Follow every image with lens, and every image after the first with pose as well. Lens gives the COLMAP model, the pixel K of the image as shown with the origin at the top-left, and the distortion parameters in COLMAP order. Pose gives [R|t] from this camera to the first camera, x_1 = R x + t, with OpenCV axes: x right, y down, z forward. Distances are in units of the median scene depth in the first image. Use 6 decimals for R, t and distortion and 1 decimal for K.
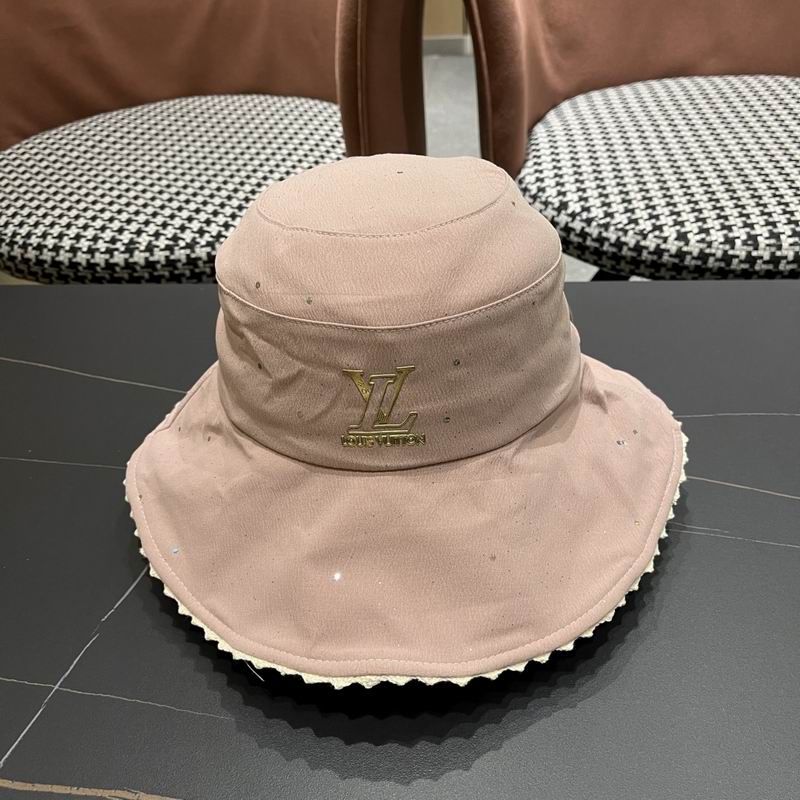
lens RADIAL K [[842.7, 0, 402.0], [0, 842.7, 399.8], [0, 0, 1]] dist [0.016238, 0.000000]
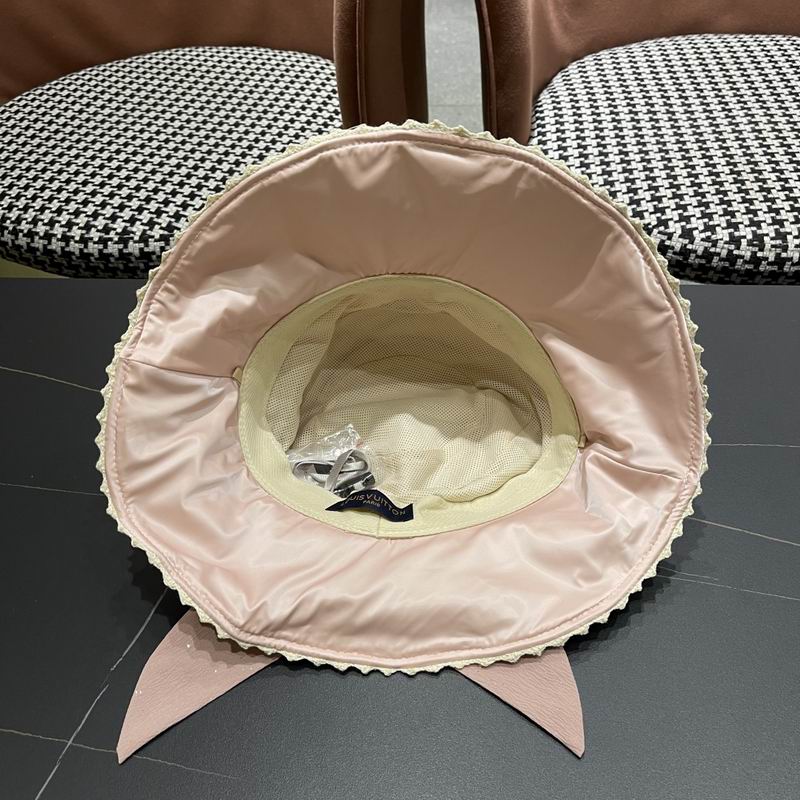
lens RADIAL K [[842.7, 0, 410.0], [0, 842.7, 404.8], [0, 0, 1]] dist [0.016238, 0.000000]
pose [[0.999957, 0.002311, 0.008977, 0.000760], [-0.003386, 0.992576, 0.121575, -0.106223], [-0.008630, -0.121600, 0.992542, 0.003258]]
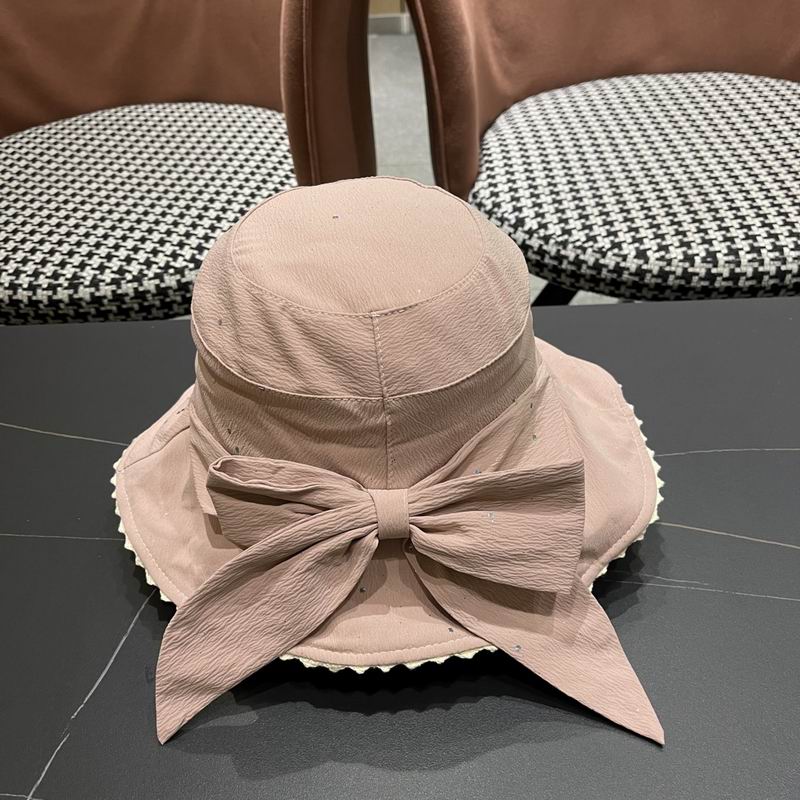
lens RADIAL K [[842.7, 0, 394.8], [0, 842.7, 400.5], [0, 0, 1]] dist [0.016238, 0.000000]
pose [[0.997784, -0.043564, 0.050300, -0.012902], [0.041758, 0.998464, 0.036411, -0.065650], [-0.051809, -0.034230, 0.998070, 0.020600]]
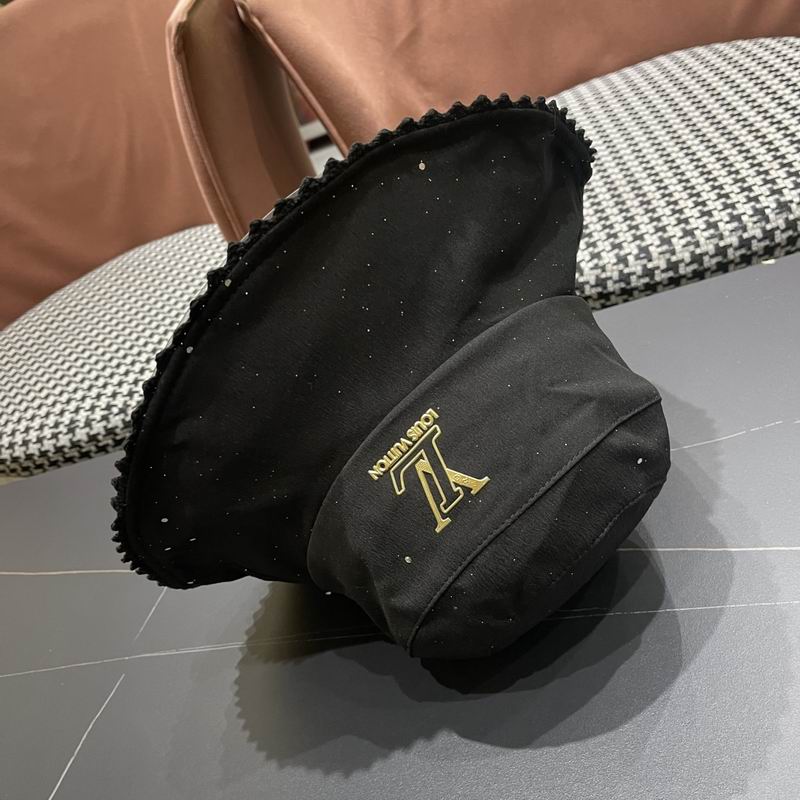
lens RADIAL K [[842.7, 0, 391.8], [0, 842.7, 402.8], [0, 0, 1]] dist [0.016238, 0.000000]
pose [[0.952487, -0.272084, -0.136891, 0.206512], [0.267109, 0.962161, -0.053848, -0.045794], [0.146362, 0.014725, 0.989121, 0.017793]]
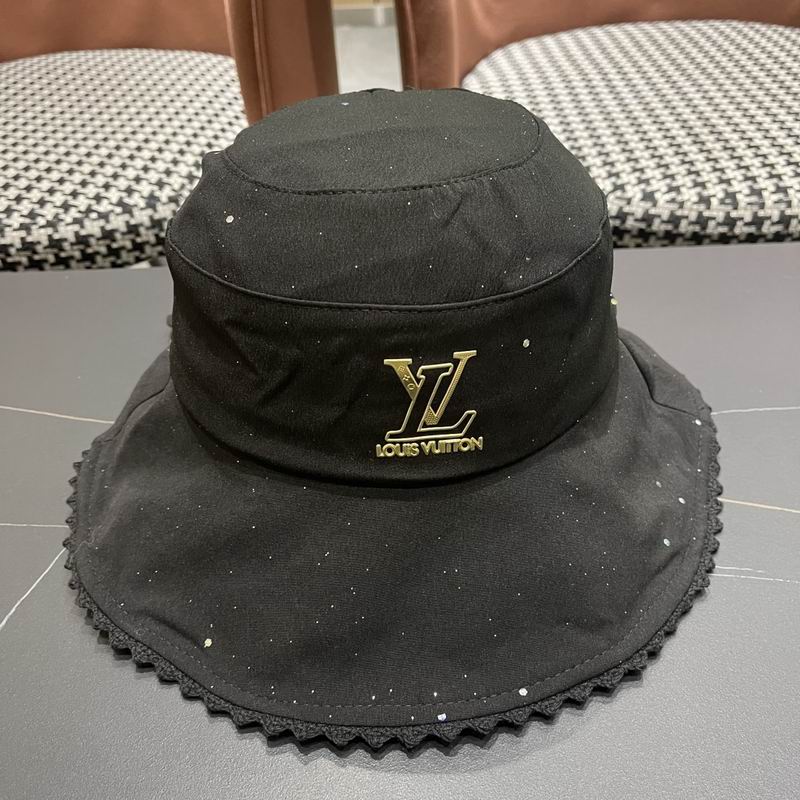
lens RADIAL K [[842.7, 0, 402.4], [0, 842.7, 404.3], [0, 0, 1]] dist [0.016238, 0.000000]
pose [[0.995220, -0.045246, 0.086548, 0.003379], [0.043470, 0.998806, 0.022290, -0.014145], [-0.087453, -0.018422, 0.995998, 0.163417]]
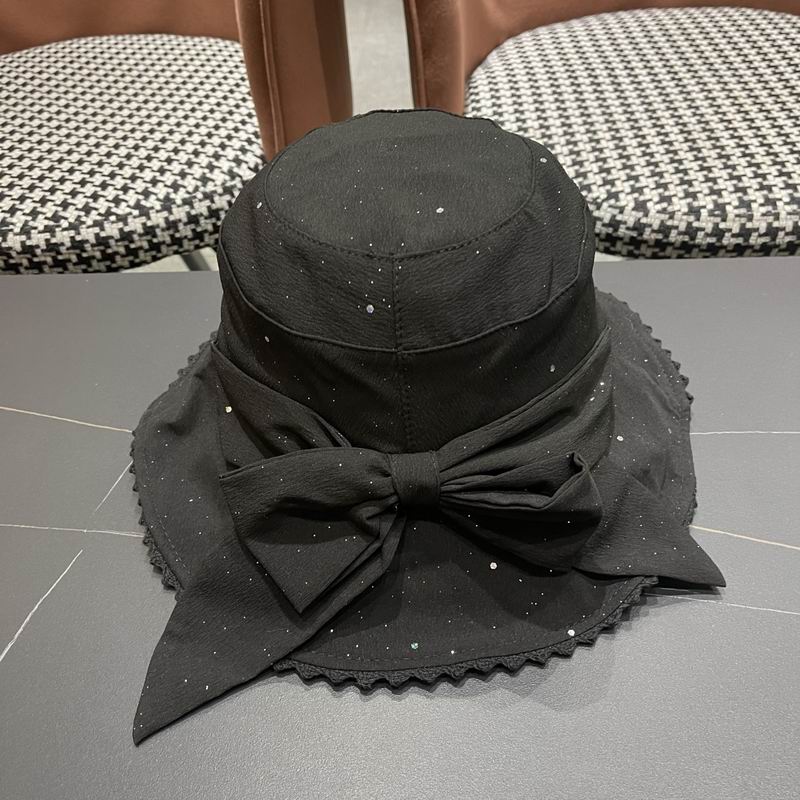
lens RADIAL K [[842.7, 0, 396.6], [0, 842.7, 407.9], [0, 0, 1]] dist [0.016238, 0.000000]
pose [[0.998604, -0.031510, 0.042385, 0.032941], [0.027634, 0.995638, 0.089109, -0.065233], [-0.045008, -0.087813, 0.995120, 0.113885]]
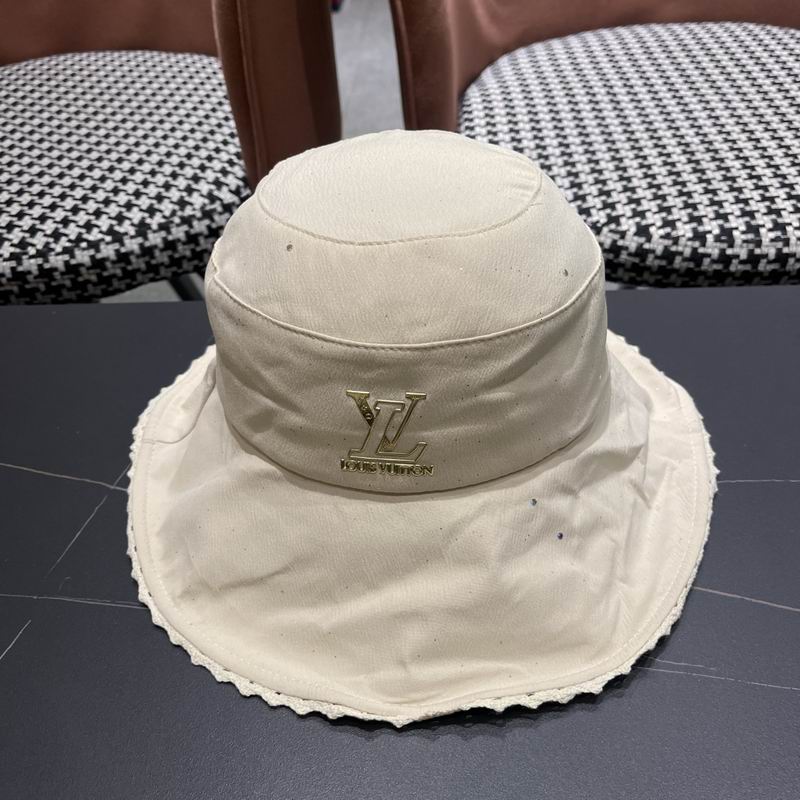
lens RADIAL K [[842.7, 0, 406.3], [0, 842.7, 402.3], [0, 0, 1]] dist [0.016238, 0.000000]
pose [[0.997924, -0.035712, 0.053586, 0.046314], [0.031962, 0.997086, 0.069273, -0.084300], [-0.055904, -0.067416, 0.996158, 0.164965]]
